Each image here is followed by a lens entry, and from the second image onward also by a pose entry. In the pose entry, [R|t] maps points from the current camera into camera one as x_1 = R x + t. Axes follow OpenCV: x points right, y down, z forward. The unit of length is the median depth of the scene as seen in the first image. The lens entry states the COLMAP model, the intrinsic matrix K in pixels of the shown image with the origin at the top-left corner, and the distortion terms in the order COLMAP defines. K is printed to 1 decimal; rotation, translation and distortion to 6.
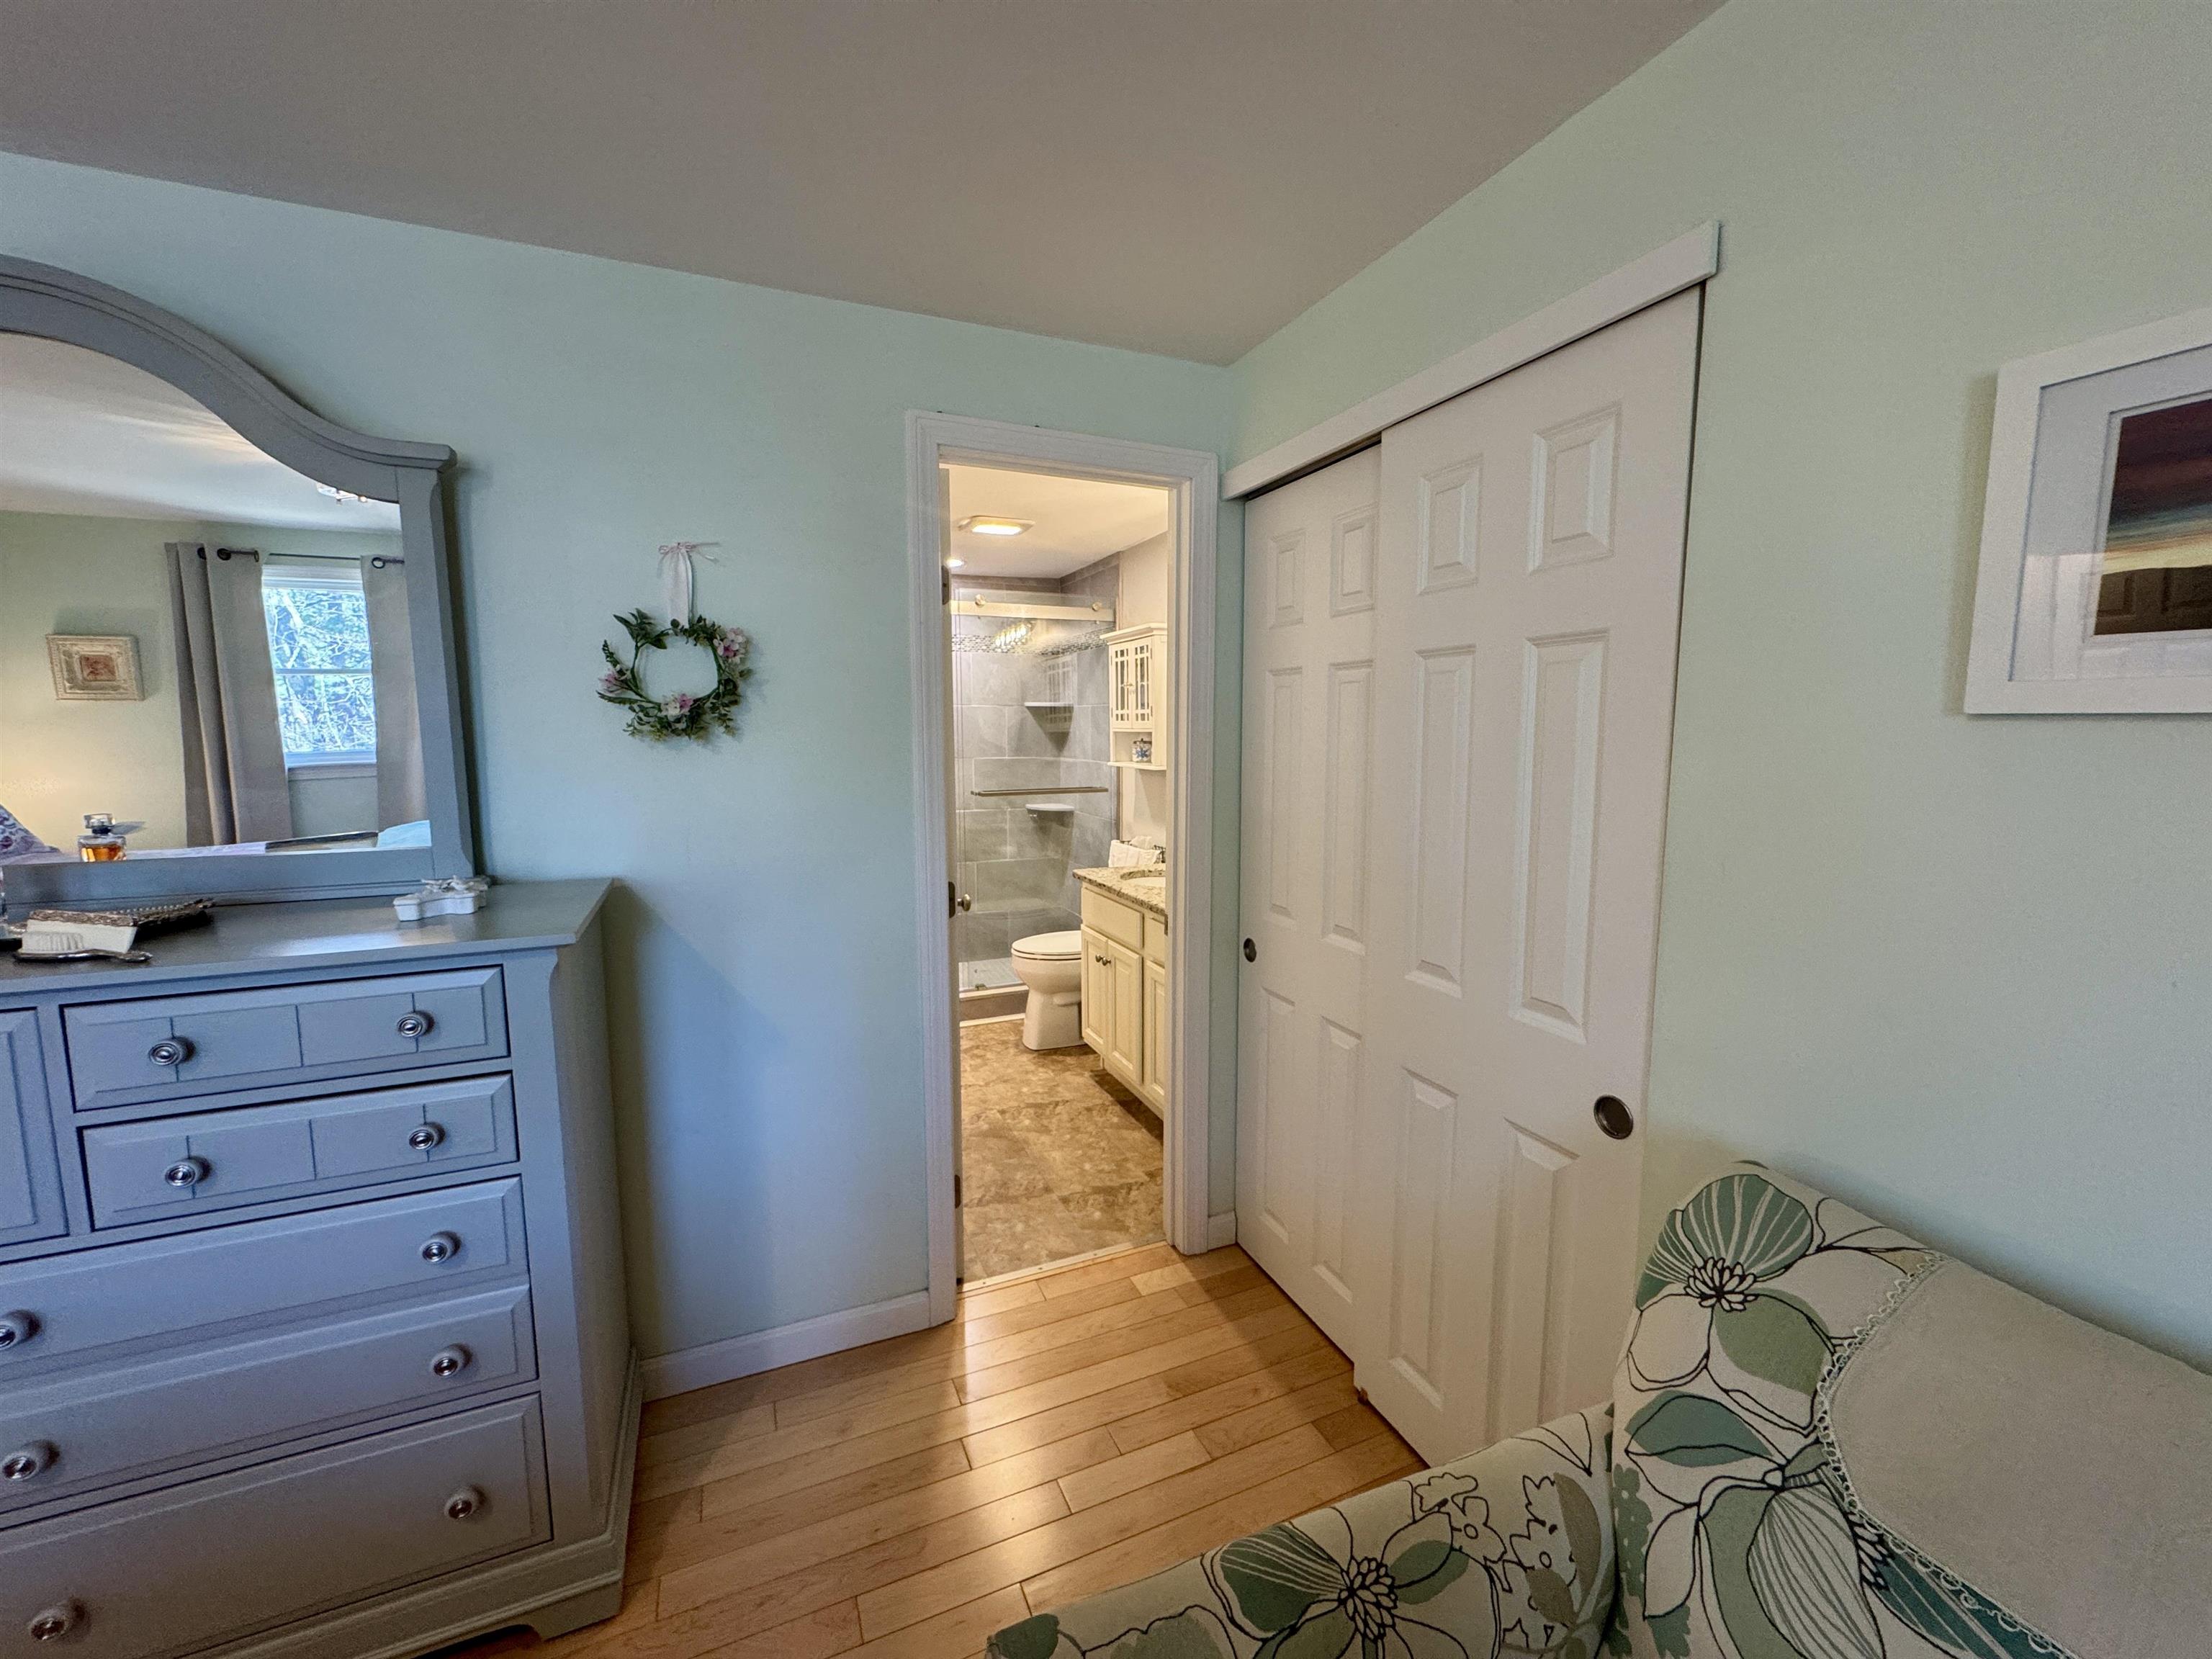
lens RADIAL K [[881.0, 0, 1109.2], [0, 881.0, 824.7], [0, 0, 1]] dist [-0.003783, 0.000361]
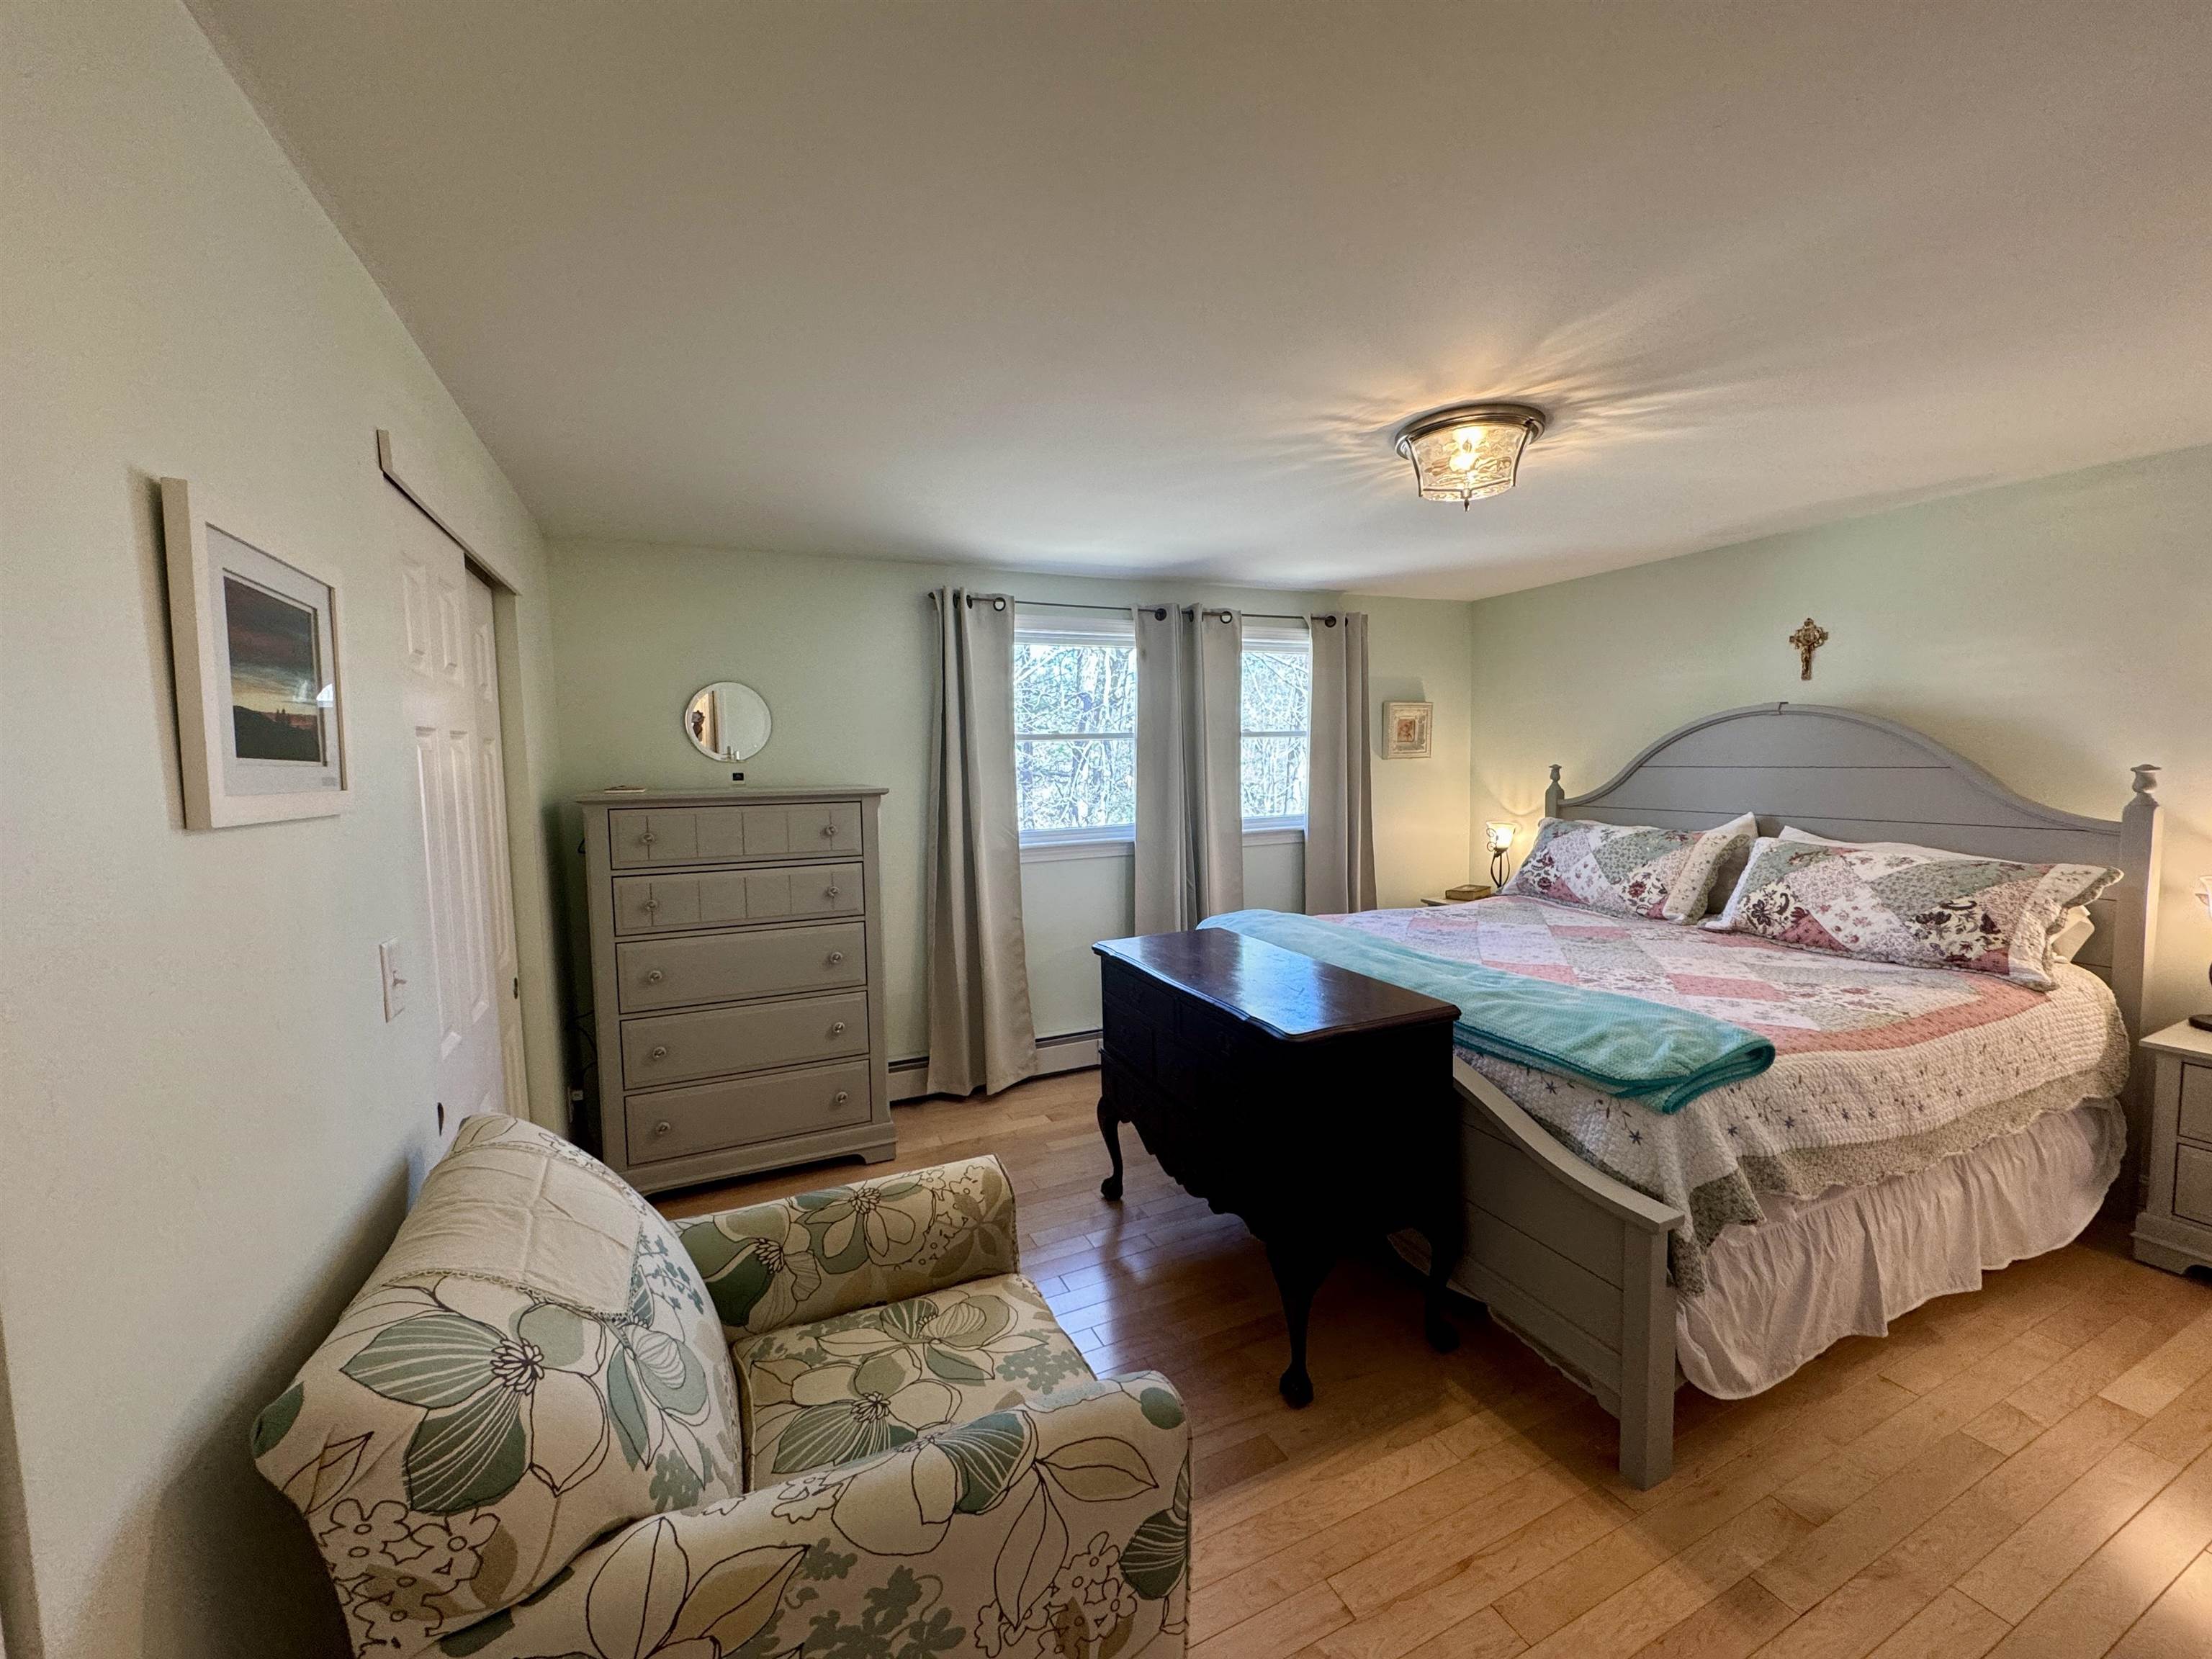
lens RADIAL K [[881.0, 0, 1109.2], [0, 881.0, 824.7], [0, 0, 1]] dist [-0.003783, 0.000361]
pose [[-0.999270, 0.025316, -0.028594, 0.002429], [0.019676, 0.982978, 0.182668, -0.063174], [0.032732, 0.181972, -0.982759, 0.435578]]
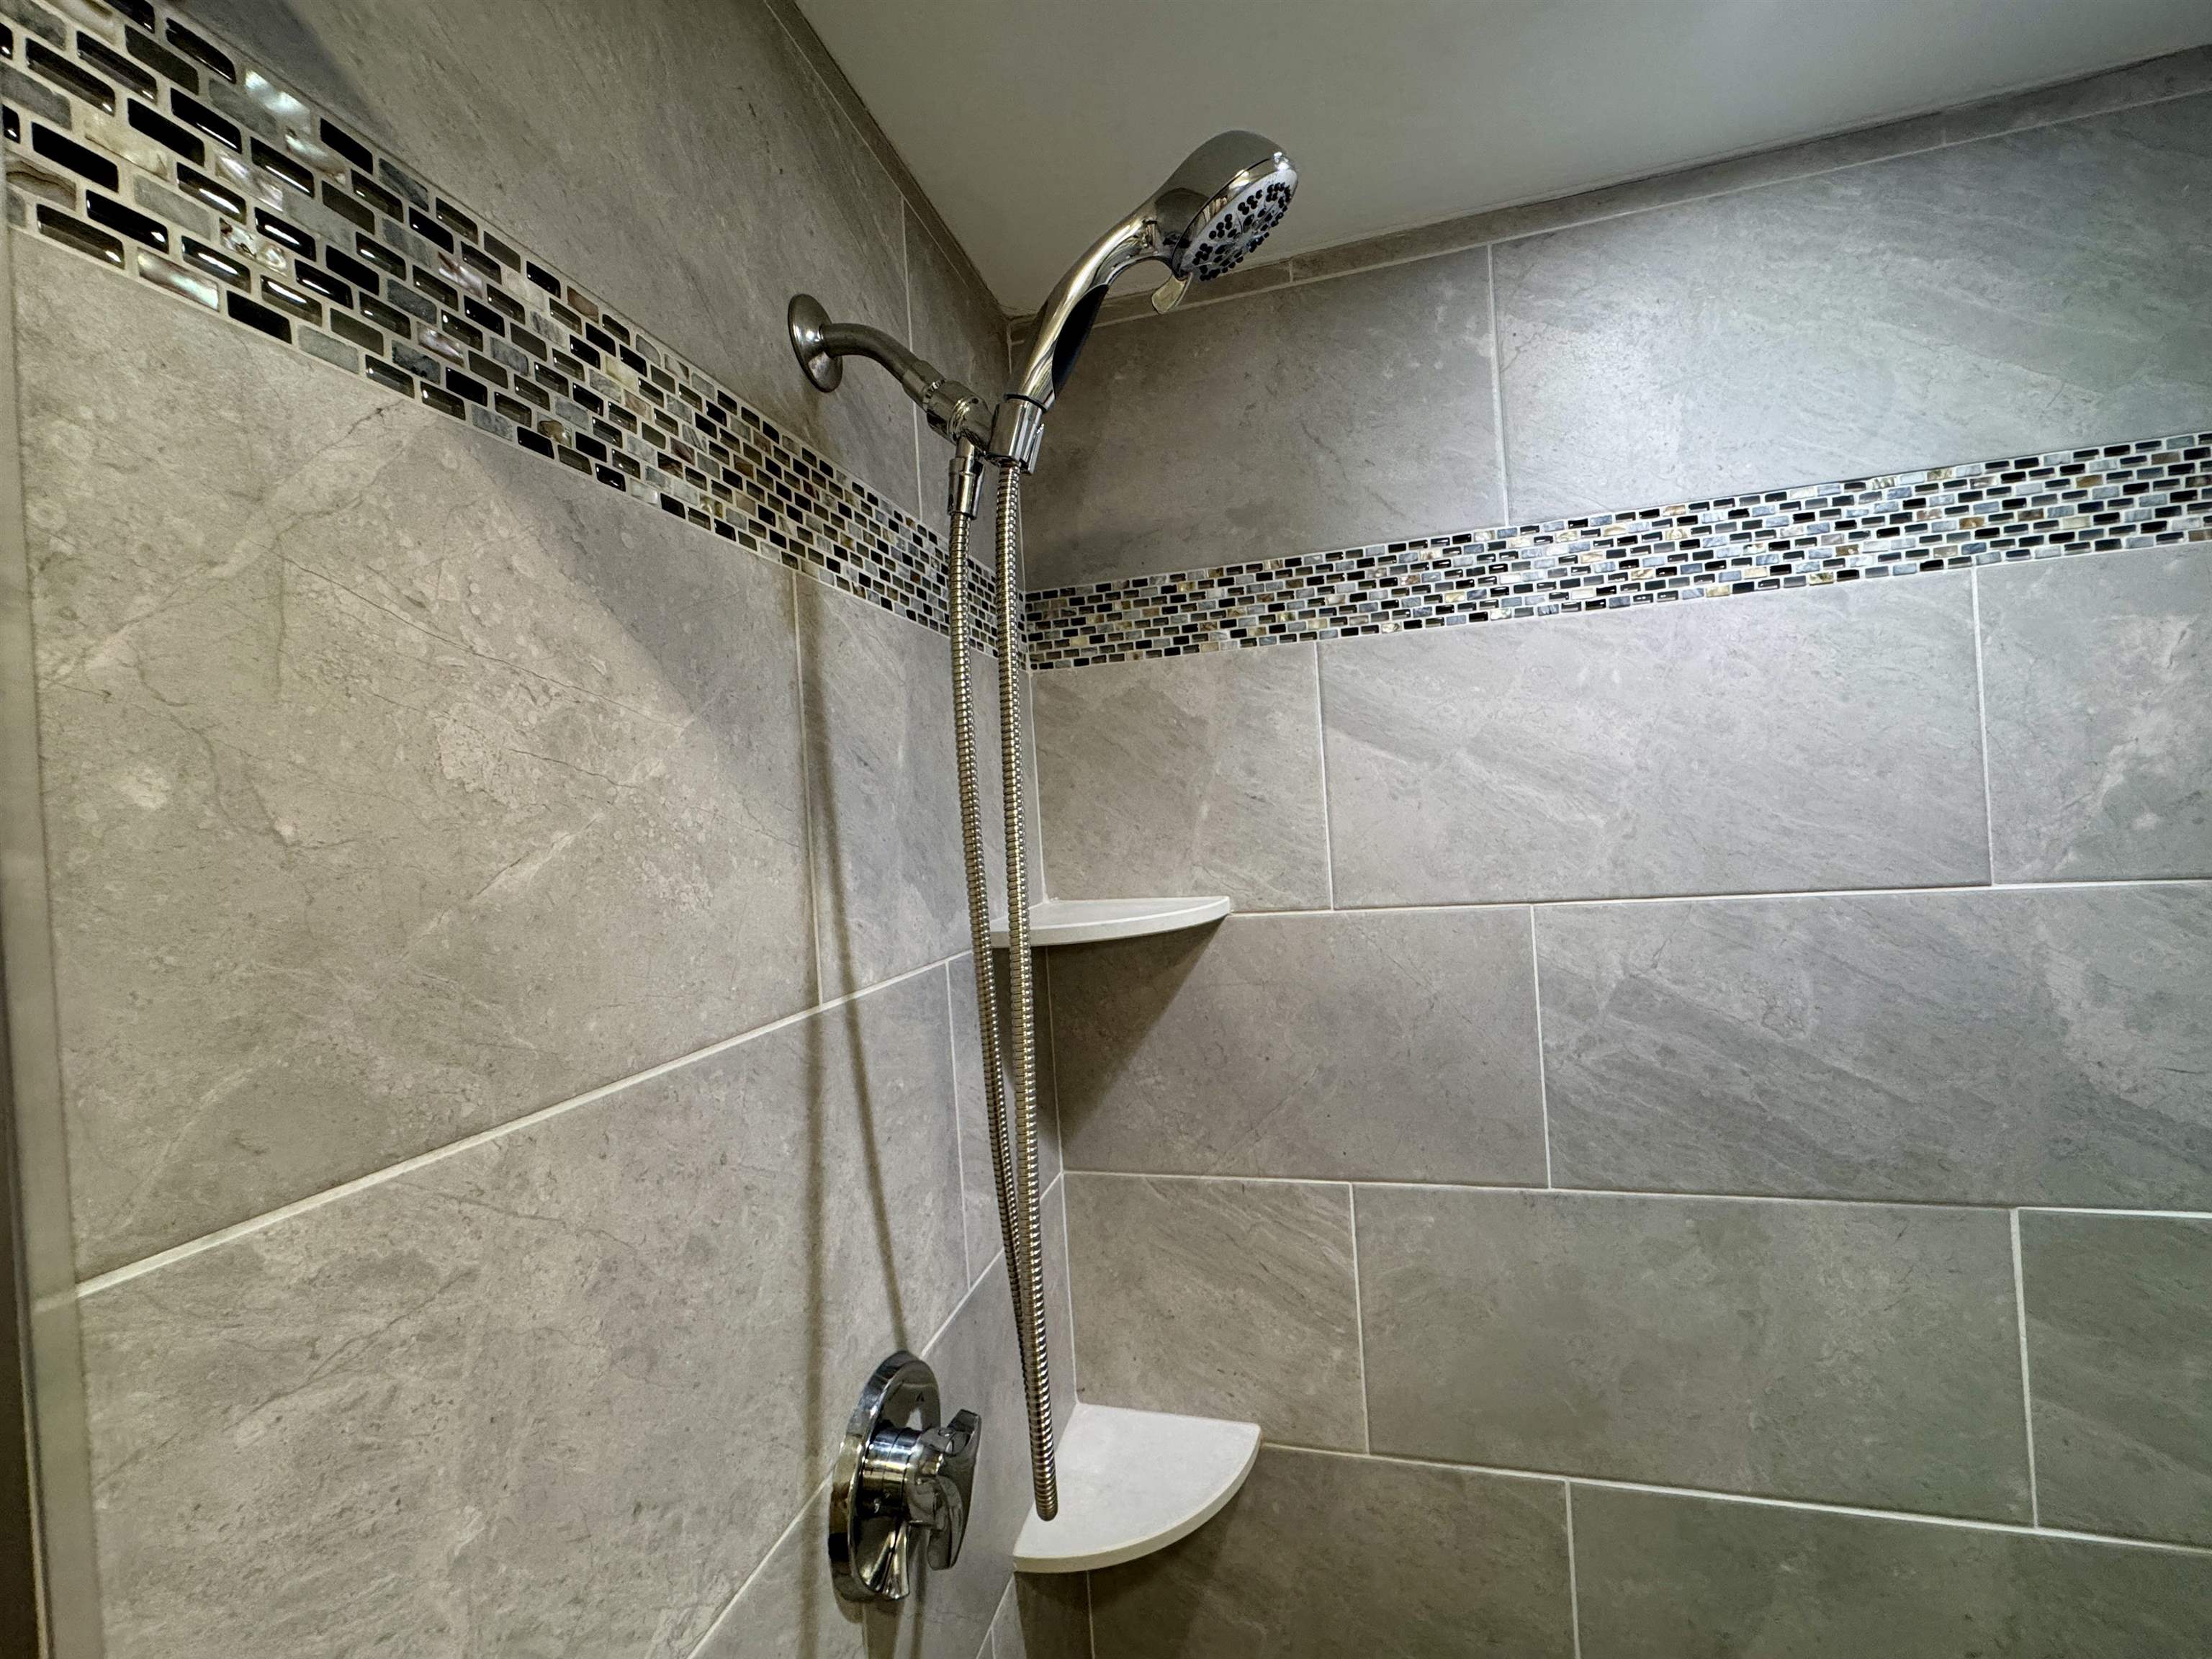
lens RADIAL K [[881.0, 0, 1109.2], [0, 881.0, 824.7], [0, 0, 1]] dist [-0.003783, 0.000361]
pose [[0.788663, -0.046524, -0.613063, -0.233037], [-0.003658, 0.996760, -0.080347, -0.168315], [0.614815, 0.065609, 0.785937, 0.975016]]
